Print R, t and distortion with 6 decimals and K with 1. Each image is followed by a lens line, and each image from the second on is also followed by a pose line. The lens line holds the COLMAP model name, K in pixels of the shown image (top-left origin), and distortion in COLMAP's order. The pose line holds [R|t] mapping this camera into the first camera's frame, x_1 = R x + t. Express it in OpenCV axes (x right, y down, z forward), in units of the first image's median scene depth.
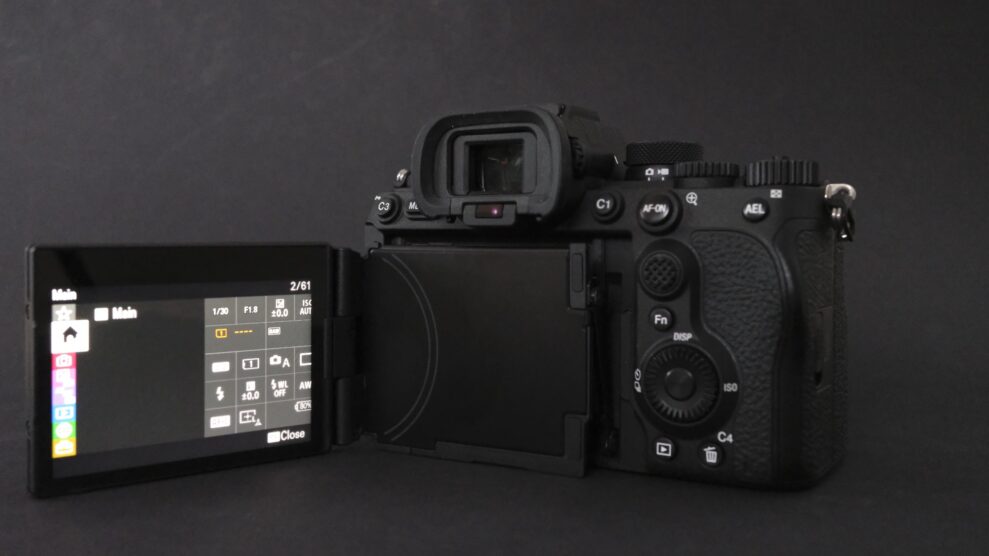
lens RADIAL K [[1048.2, 0, 494.5], [0, 1048.2, 278.0], [0, 0, 1]] dist [-0.004361, -0.006350]
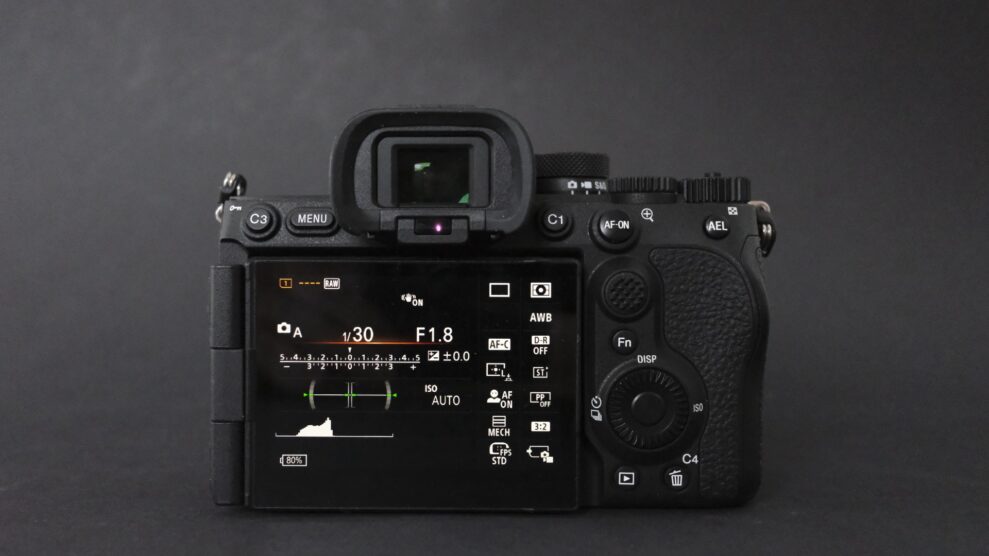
lens RADIAL K [[1048.2, 0, 494.5], [0, 1048.2, 278.0], [0, 0, 1]] dist [-0.004361, -0.006350]
pose [[0.858595, -0.024839, 0.512052, -0.426547], [0.025196, 0.999663, 0.006244, -0.027226], [-0.512035, 0.007541, 0.858932, 0.247203]]
